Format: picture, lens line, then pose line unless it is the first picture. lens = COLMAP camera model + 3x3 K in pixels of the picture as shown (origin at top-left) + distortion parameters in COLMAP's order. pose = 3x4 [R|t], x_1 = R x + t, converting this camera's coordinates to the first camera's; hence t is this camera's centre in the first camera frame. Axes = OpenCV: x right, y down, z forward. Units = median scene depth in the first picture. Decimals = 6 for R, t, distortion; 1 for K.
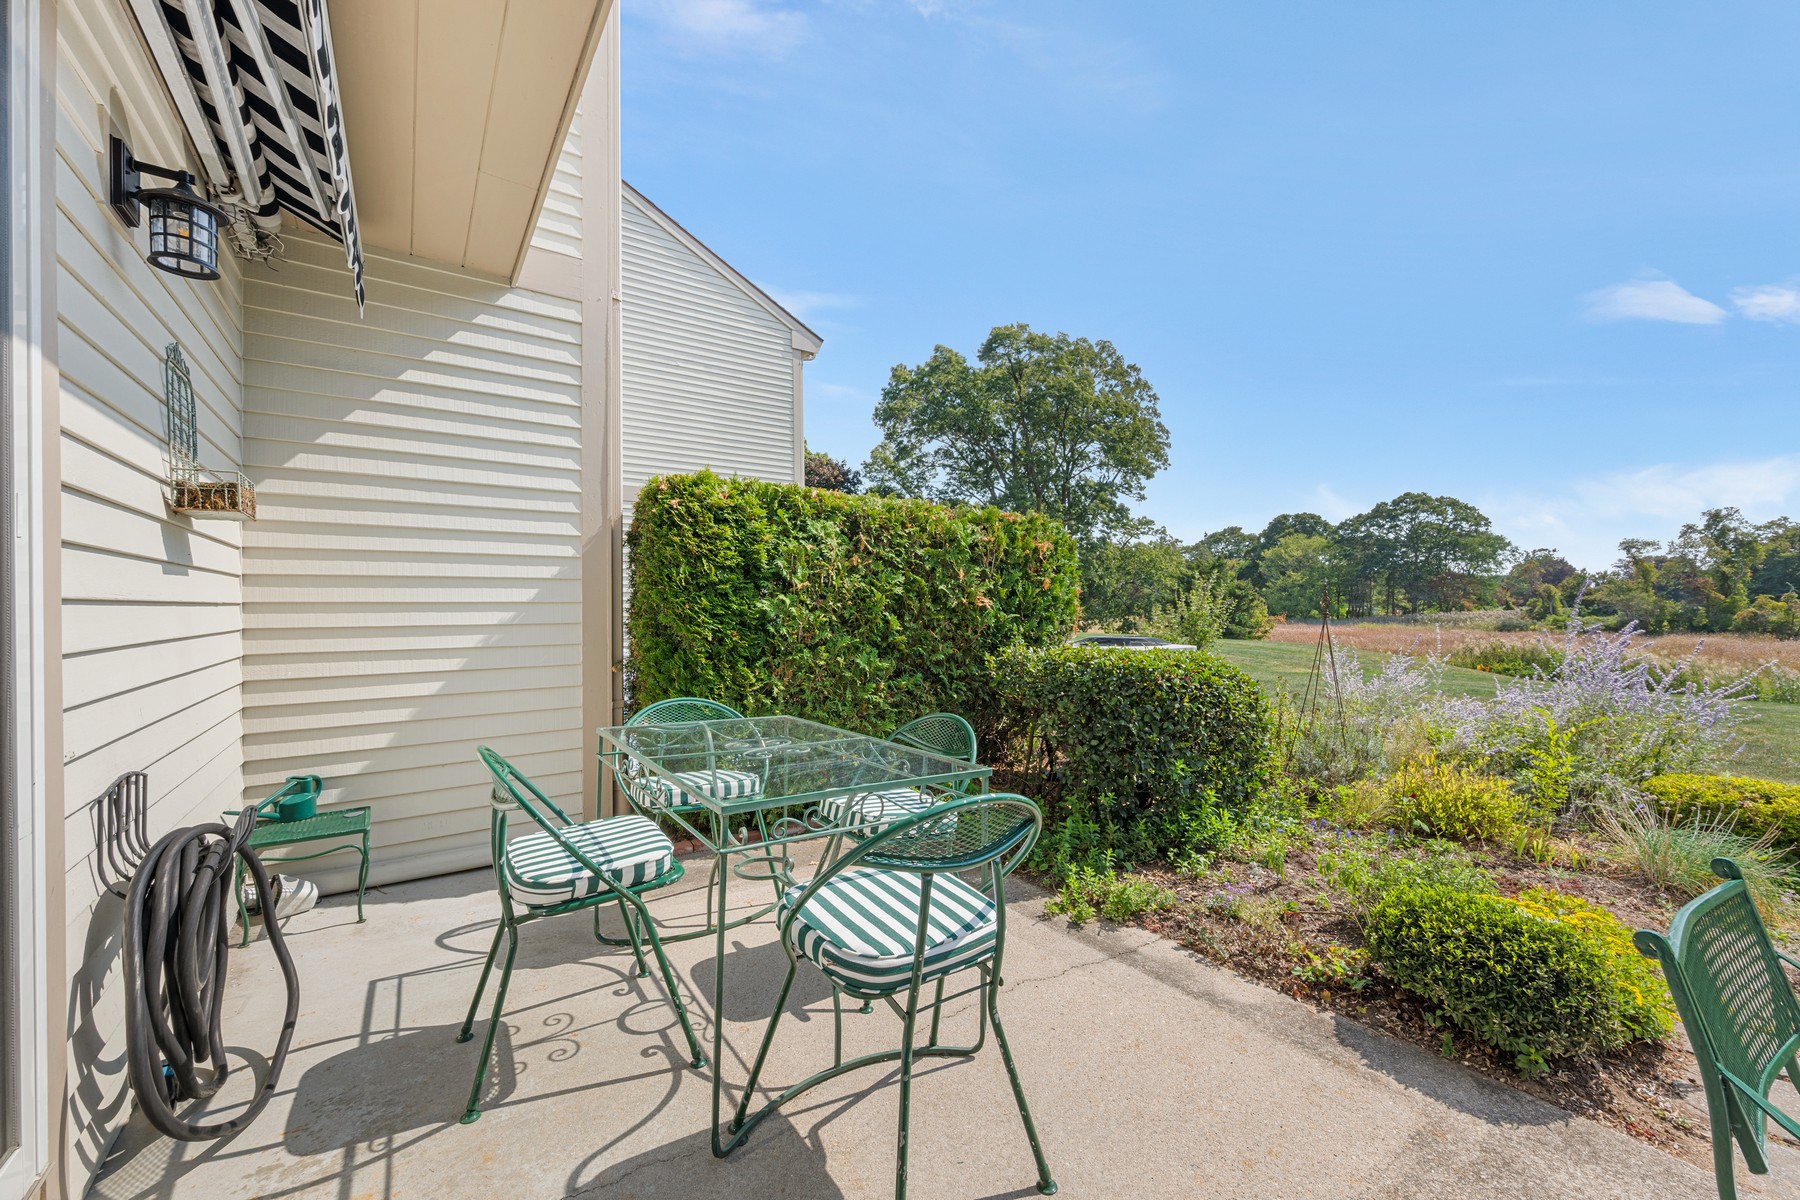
lens RADIAL K [[706.2, 0, 908.3], [0, 706.2, 604.5], [0, 0, 1]] dist [-0.001813, 0.000515]
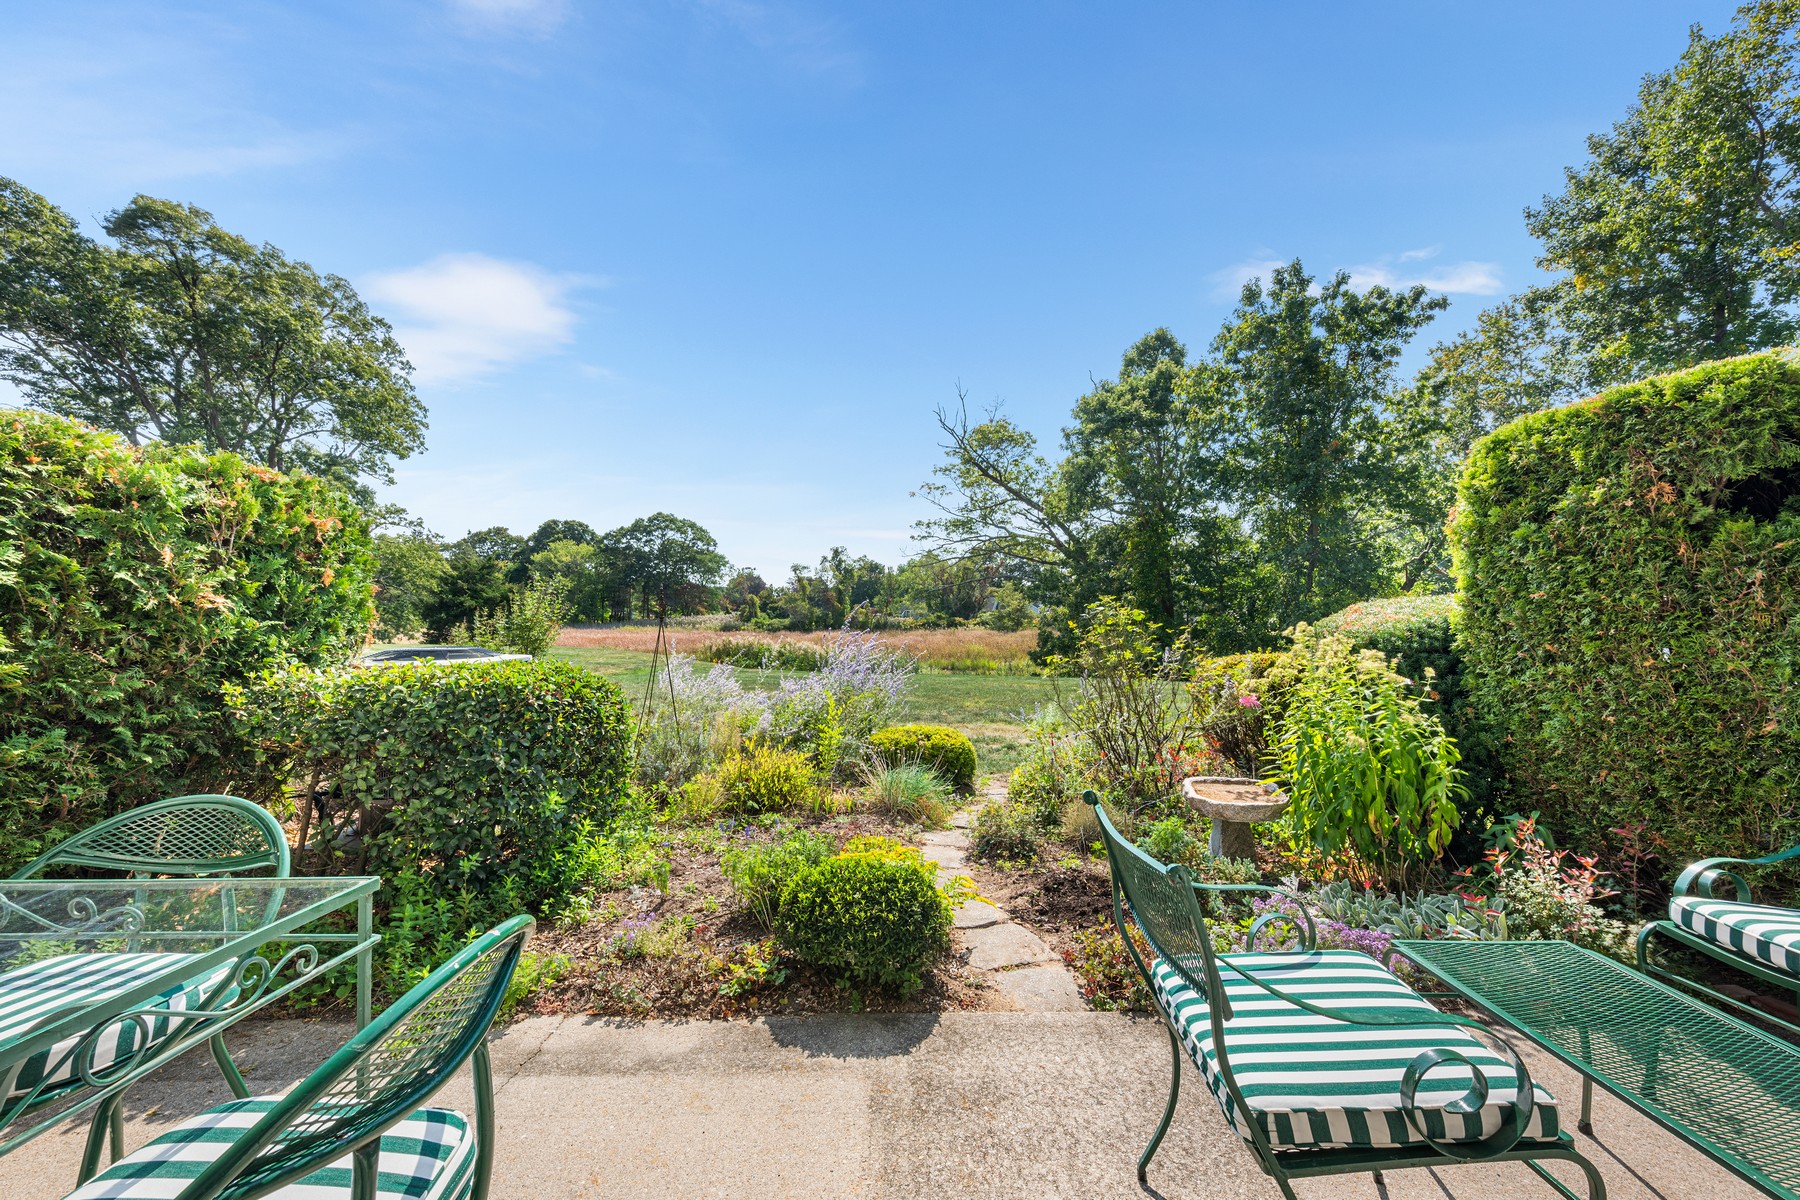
lens RADIAL K [[706.2, 0, 910.2], [0, 706.2, 604.1], [0, 0, 1]] dist [-0.001813, 0.000515]
pose [[0.572099, 0.011604, 0.820103, -0.044540], [-0.006141, 0.999932, -0.009865, 0.000806], [-0.820162, 0.000607, 0.572131, 0.107680]]
